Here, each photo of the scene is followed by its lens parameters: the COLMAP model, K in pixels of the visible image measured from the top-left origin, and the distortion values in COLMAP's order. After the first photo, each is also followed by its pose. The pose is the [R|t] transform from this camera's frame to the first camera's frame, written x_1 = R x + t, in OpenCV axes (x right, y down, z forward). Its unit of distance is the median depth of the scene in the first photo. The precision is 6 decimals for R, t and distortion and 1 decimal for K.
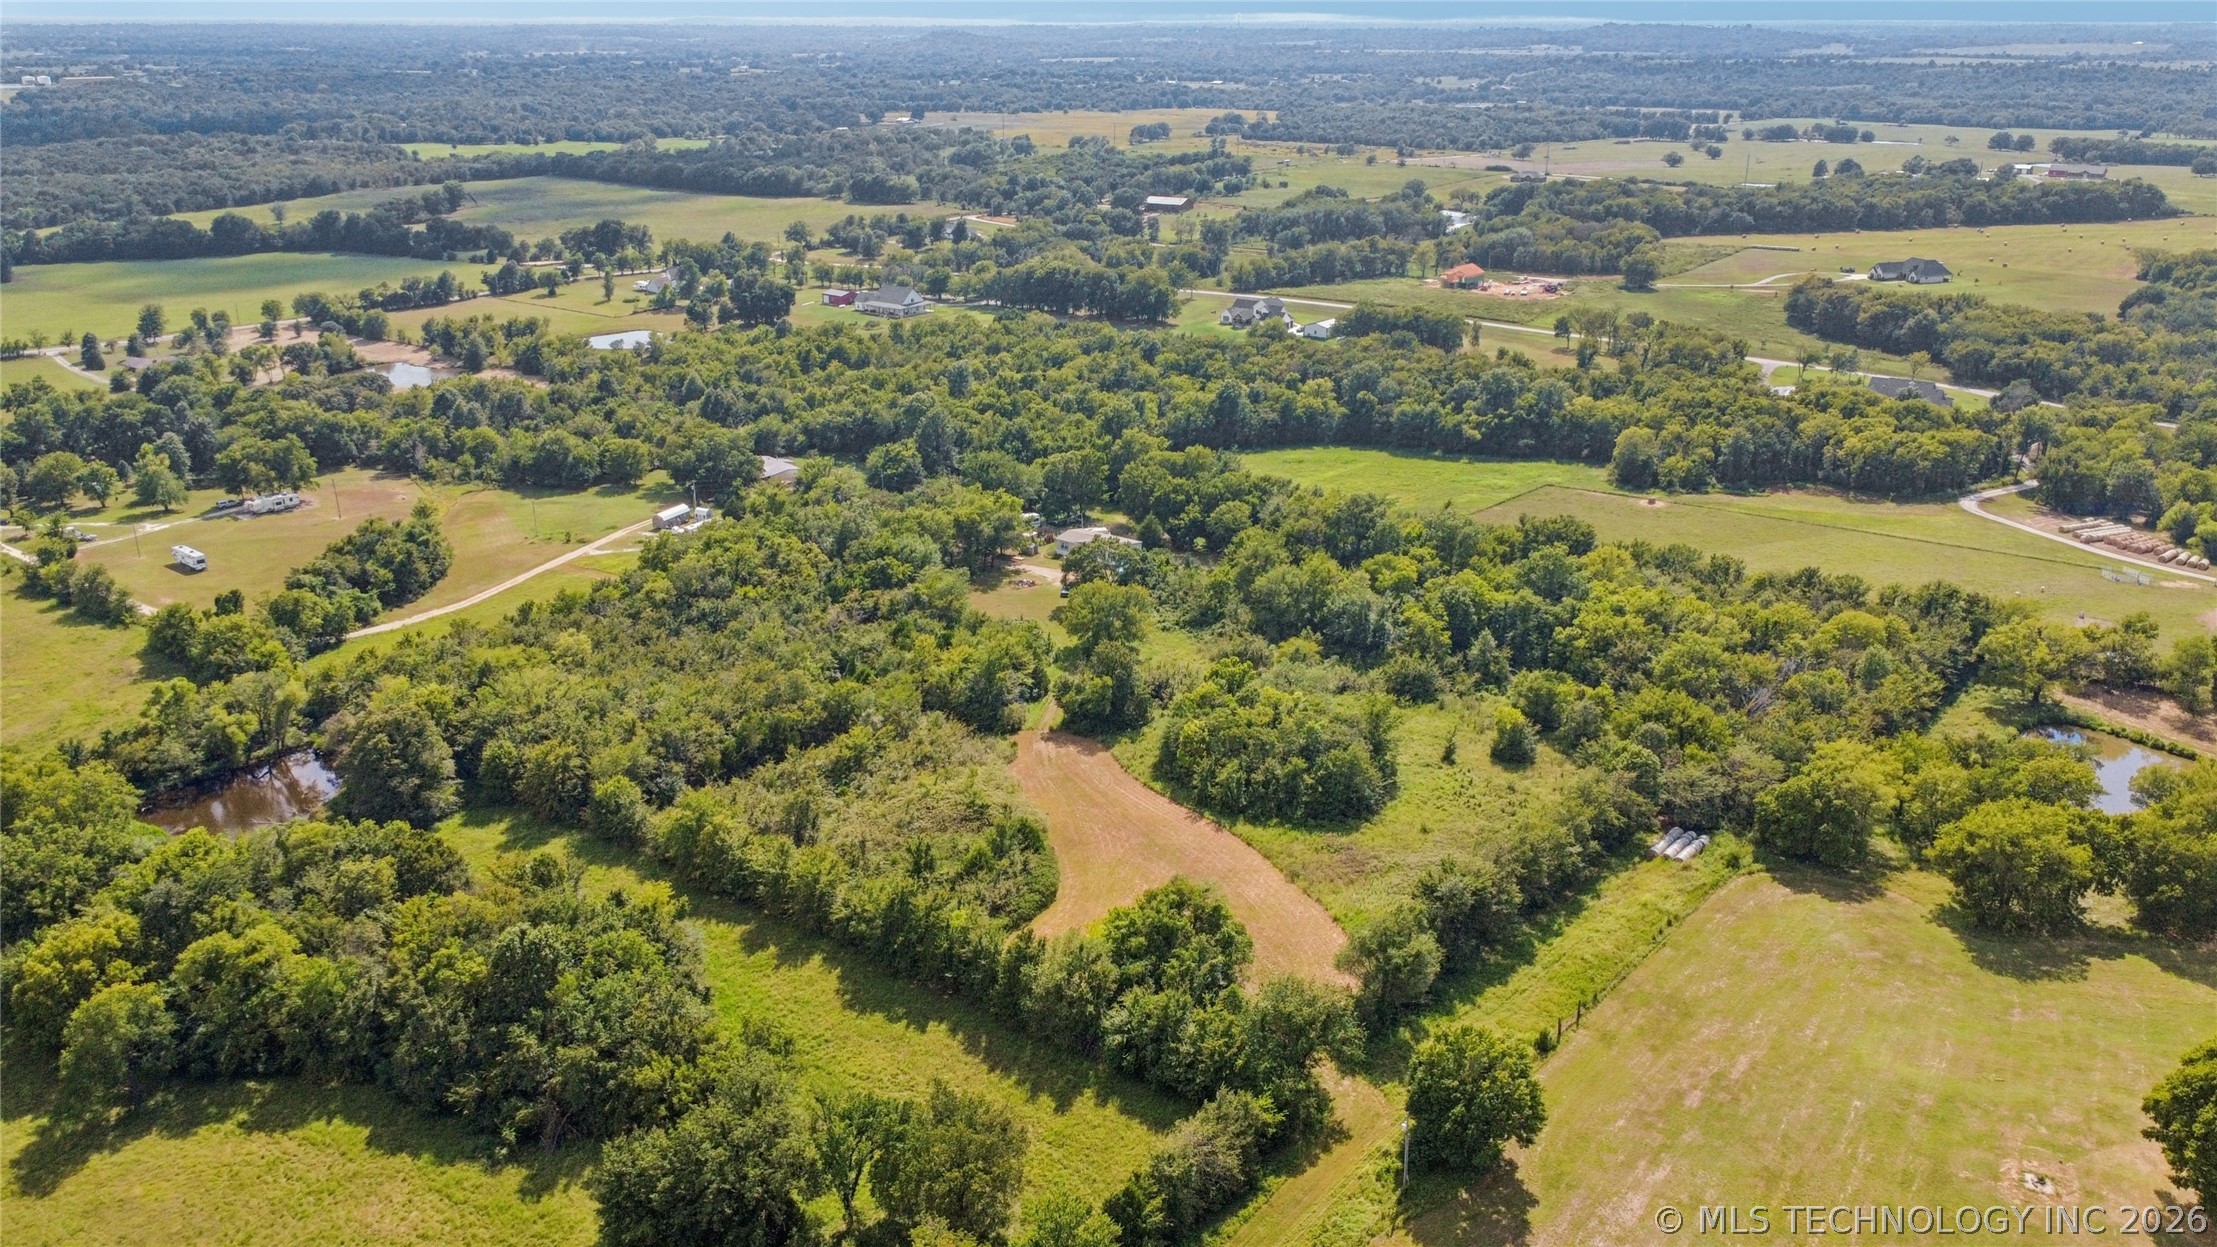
lens RADIAL K [[1557.6, 0, 1108.5], [0, 1557.6, 623.5], [0, 0, 1]] dist [-0.005092, 0.000227]
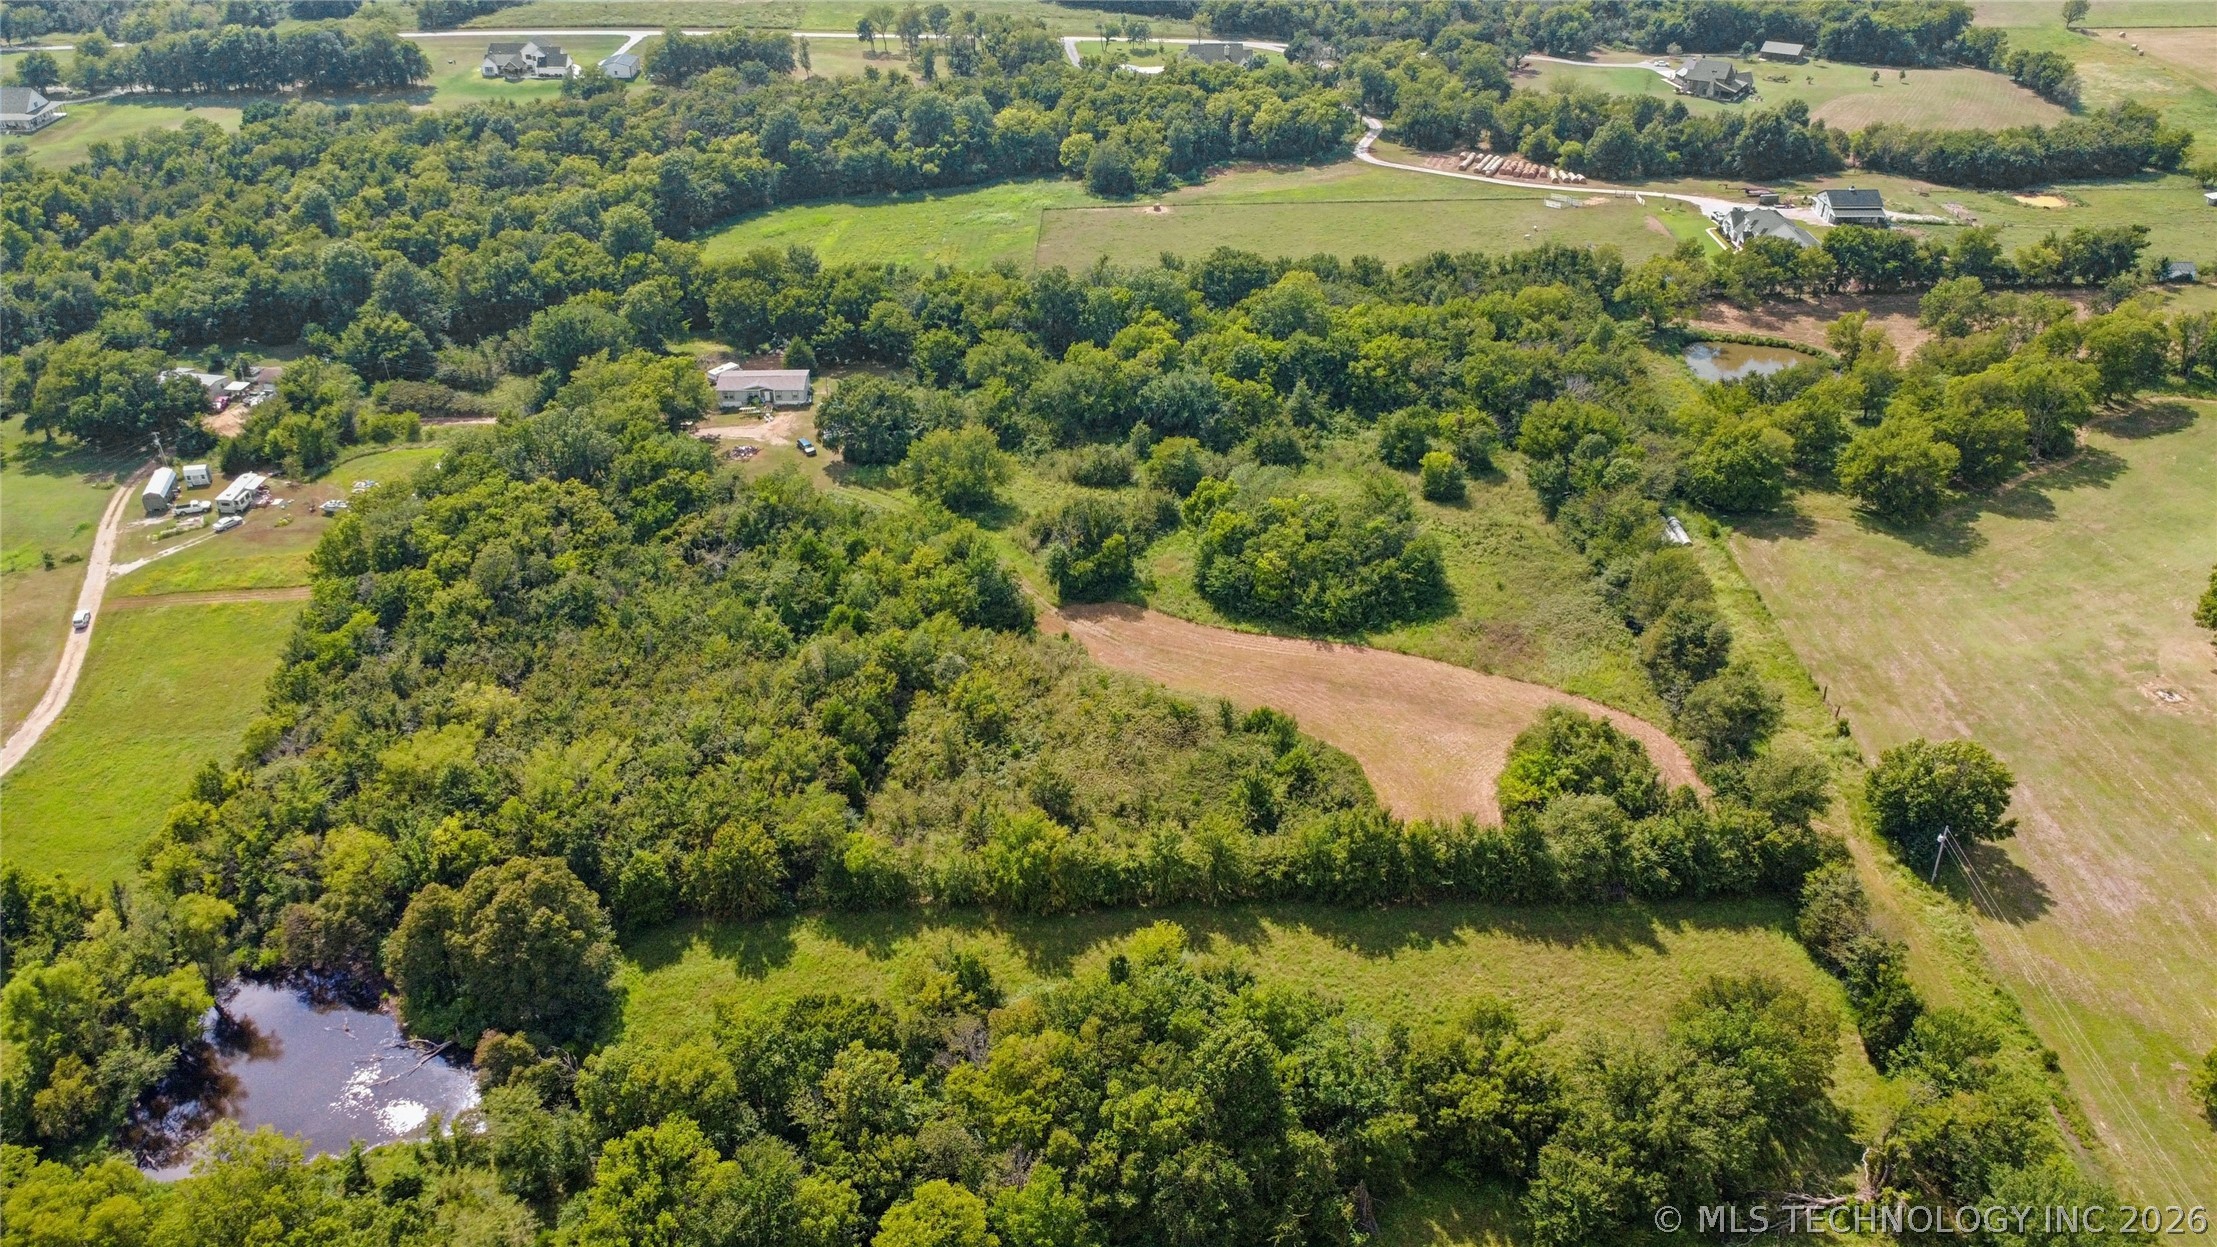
lens RADIAL K [[1597.4, 0, 1108.5], [0, 1597.4, 623.5], [0, 0, 1]] dist [0.009030, 0.002775]
pose [[0.799140, -0.319332, 0.509316, -0.460771], [0.217939, 0.943504, 0.249604, -0.139778], [-0.560248, -0.088469, 0.823587, 0.197596]]
